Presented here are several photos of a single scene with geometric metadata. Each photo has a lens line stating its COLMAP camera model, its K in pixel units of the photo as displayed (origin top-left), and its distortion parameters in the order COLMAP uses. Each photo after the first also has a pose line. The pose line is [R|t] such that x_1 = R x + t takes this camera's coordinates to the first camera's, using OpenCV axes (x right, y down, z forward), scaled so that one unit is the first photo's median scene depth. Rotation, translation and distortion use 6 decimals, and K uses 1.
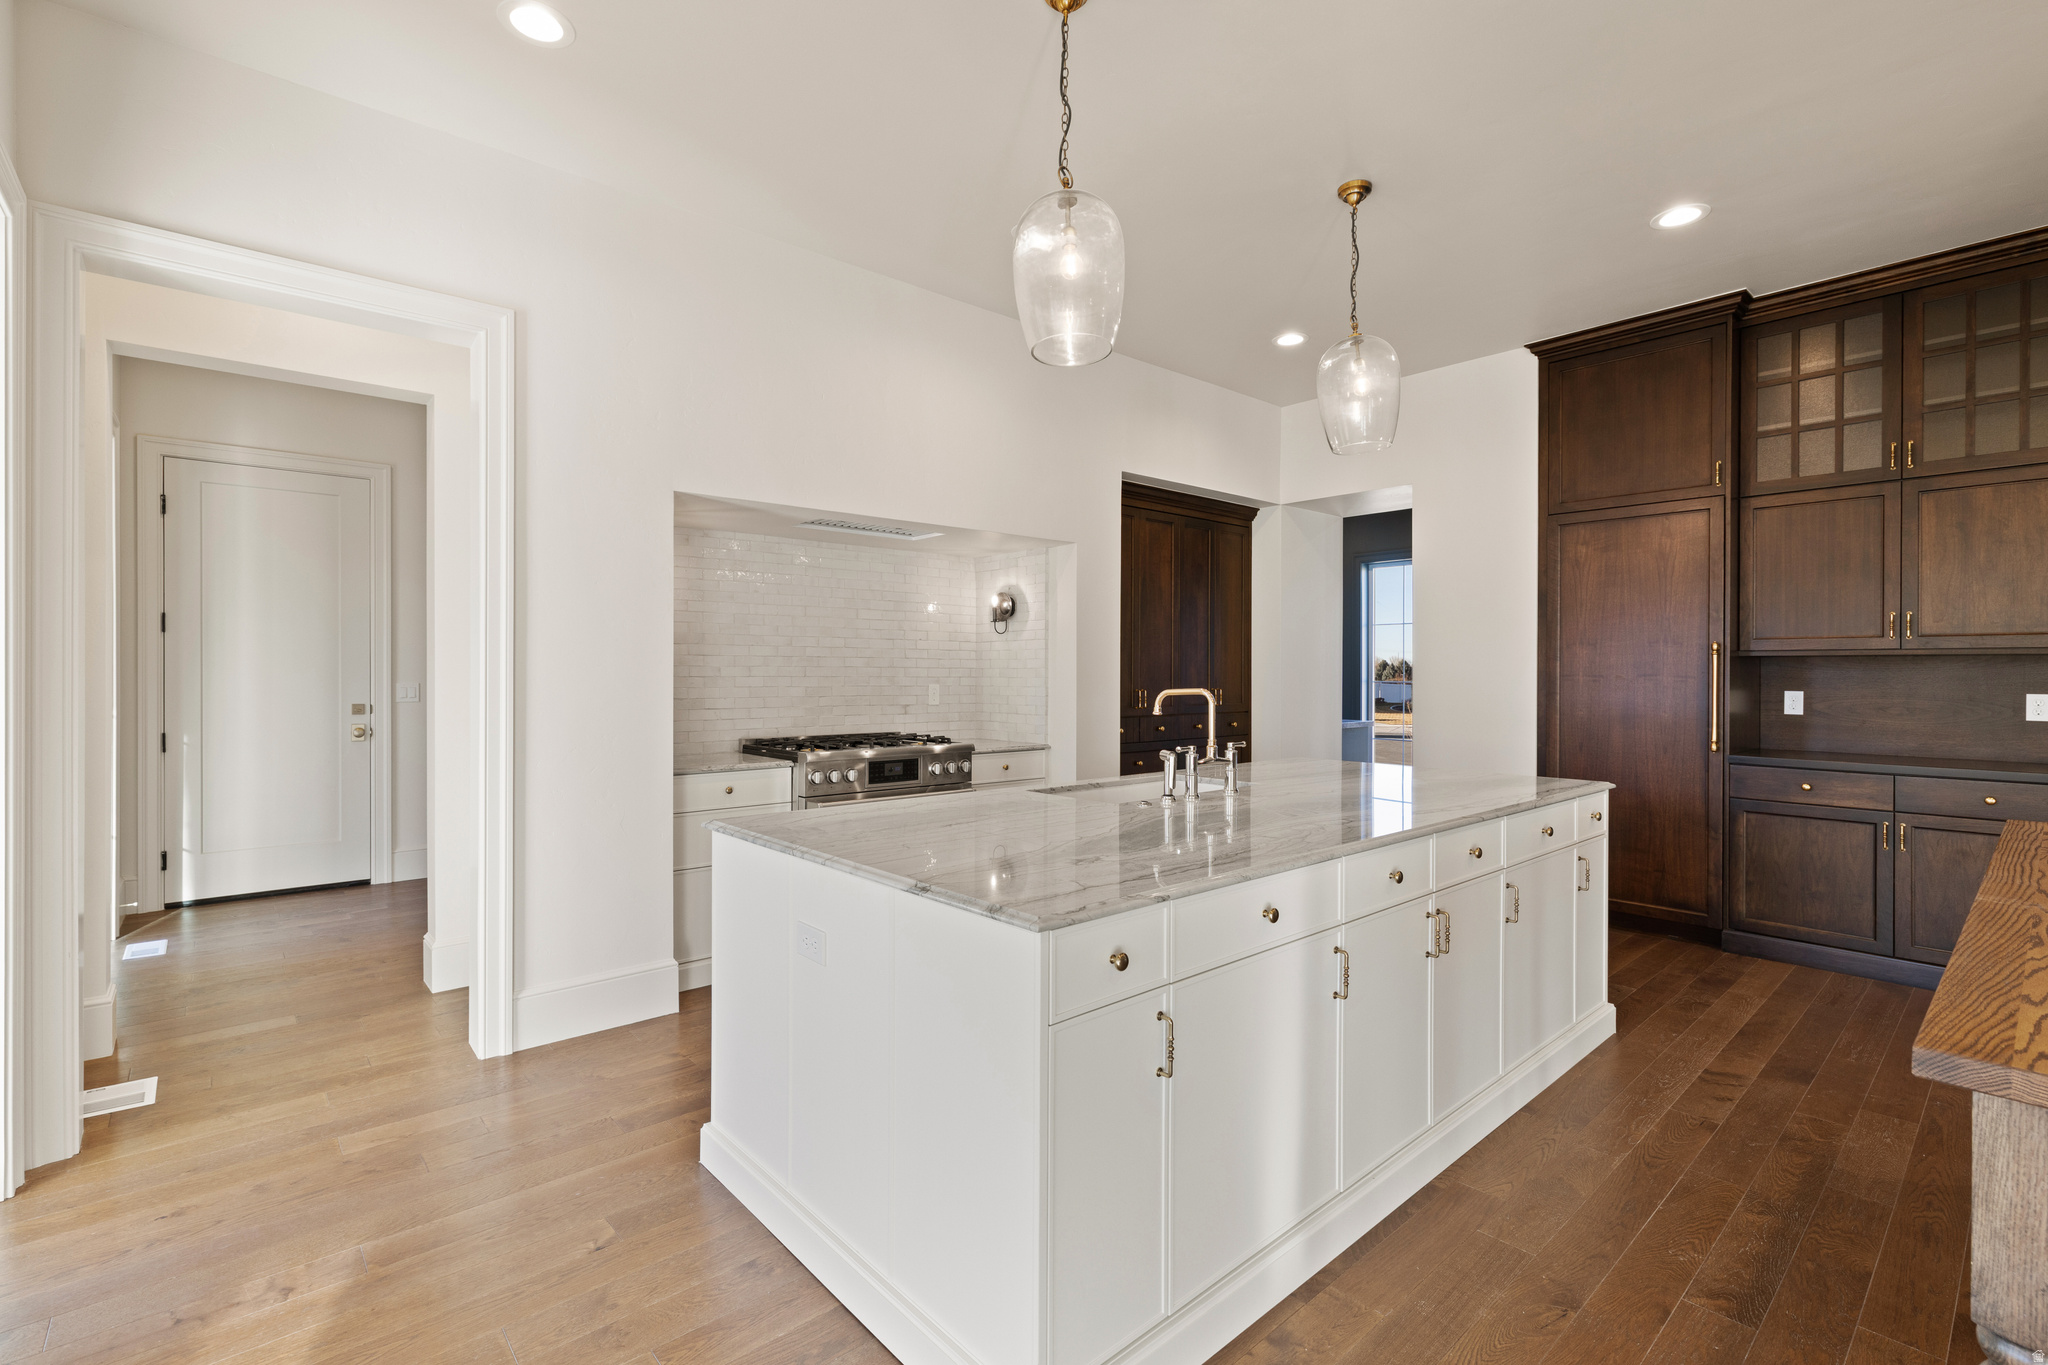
lens RADIAL K [[923.5, 0, 1012.3], [0, 923.5, 666.3], [0, 0, 1]] dist [-0.003951, 0.000932]
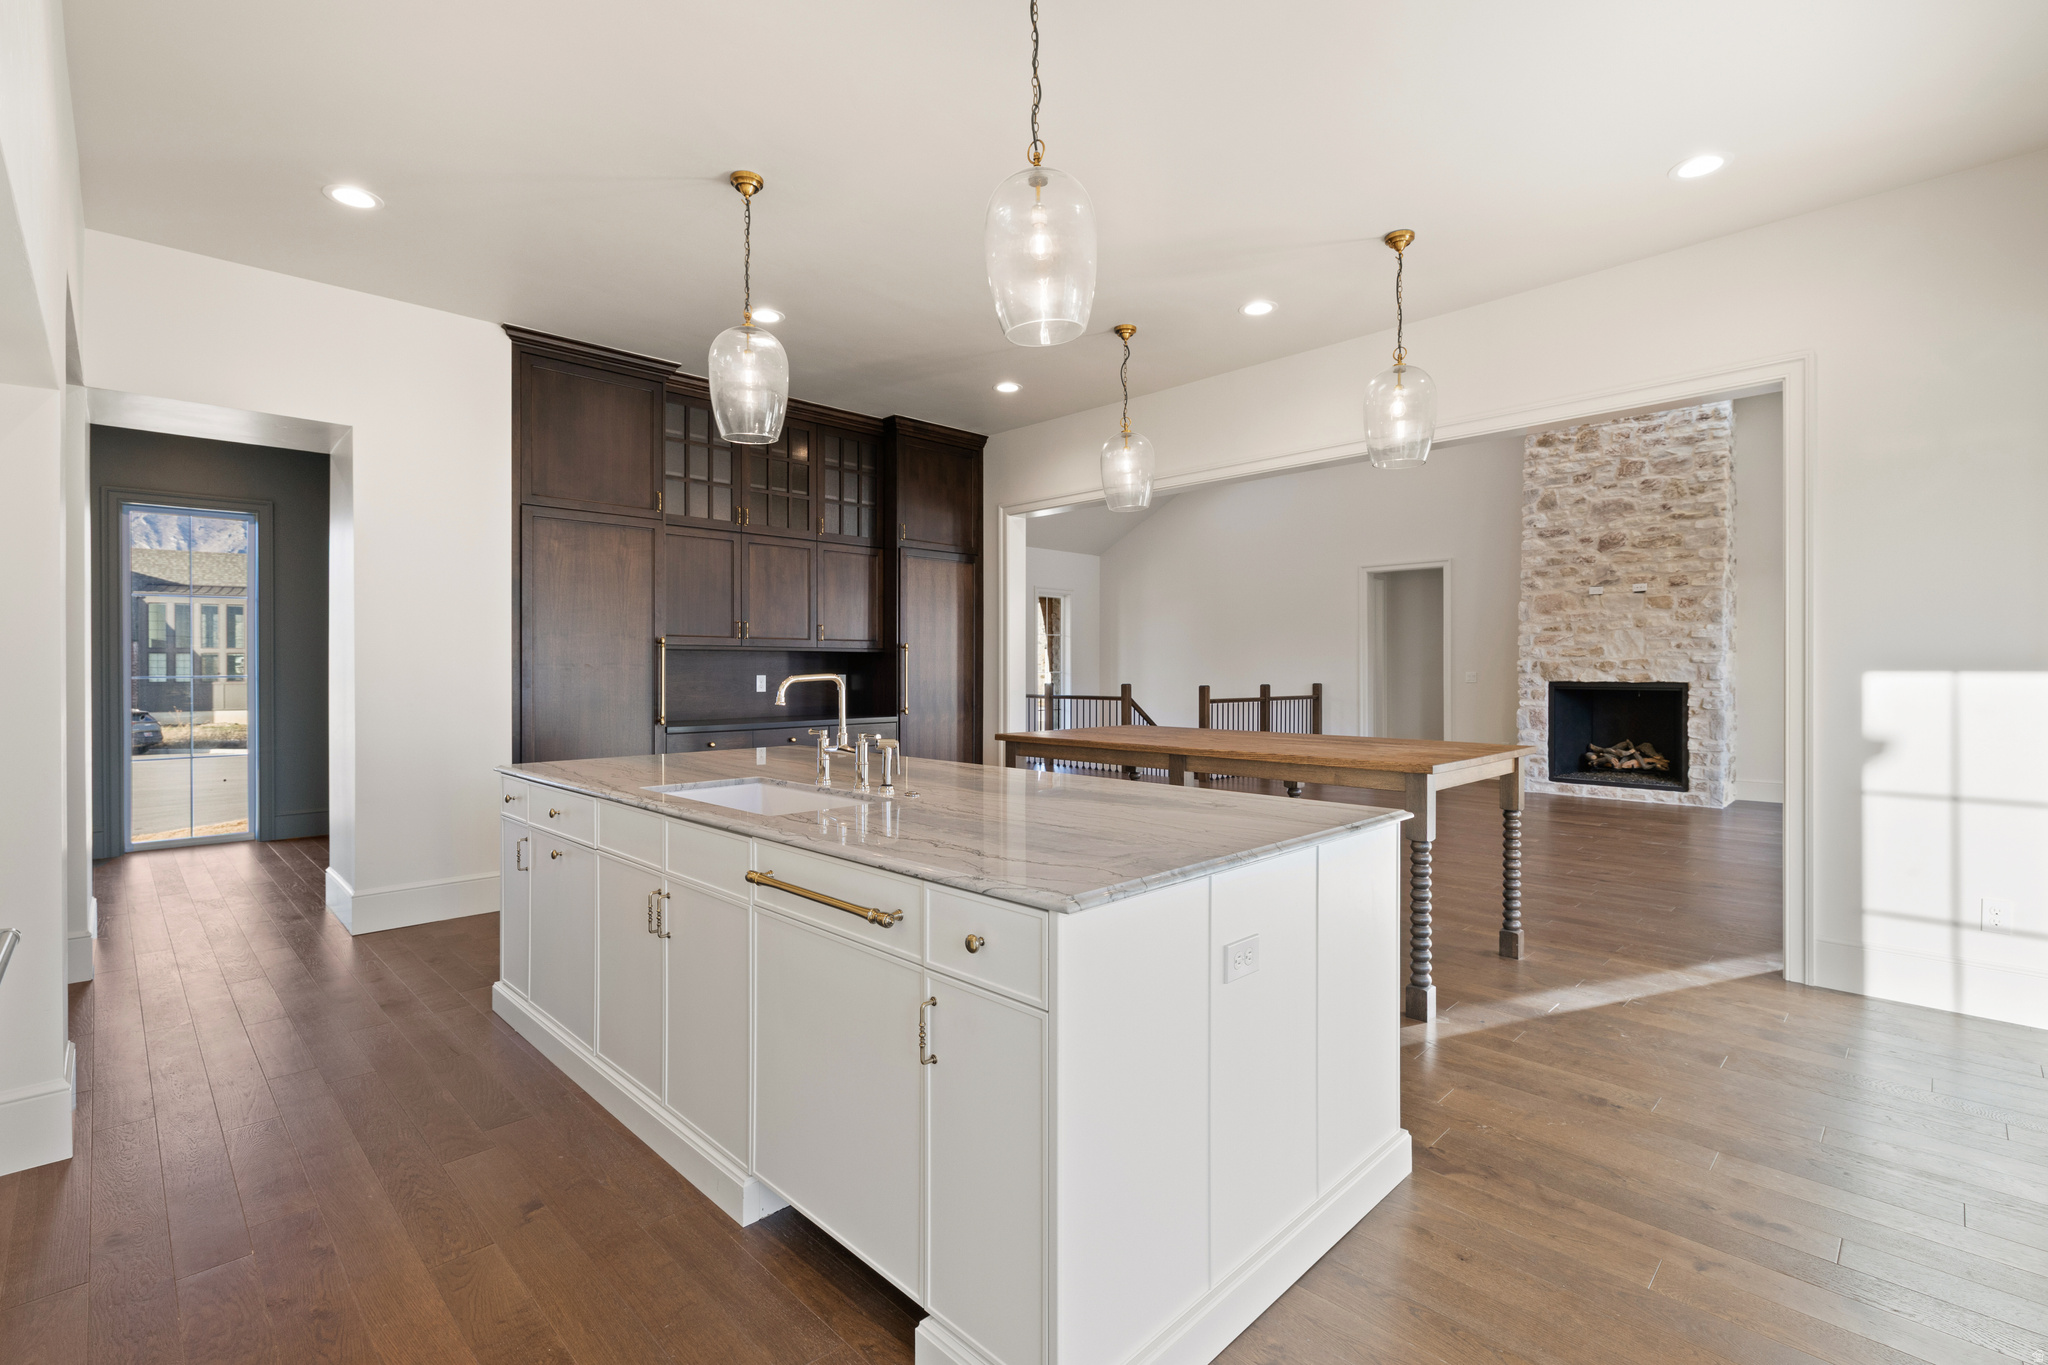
lens RADIAL K [[923.5, 0, 1013.6], [0, 923.5, 672.4], [0, 0, 1]] dist [-0.003951, 0.000932]
pose [[-0.052248, -0.005801, 0.998617, -0.533557], [-0.005721, 0.999968, 0.005510, 0.012270], [-0.998618, -0.005425, -0.052279, 0.619672]]
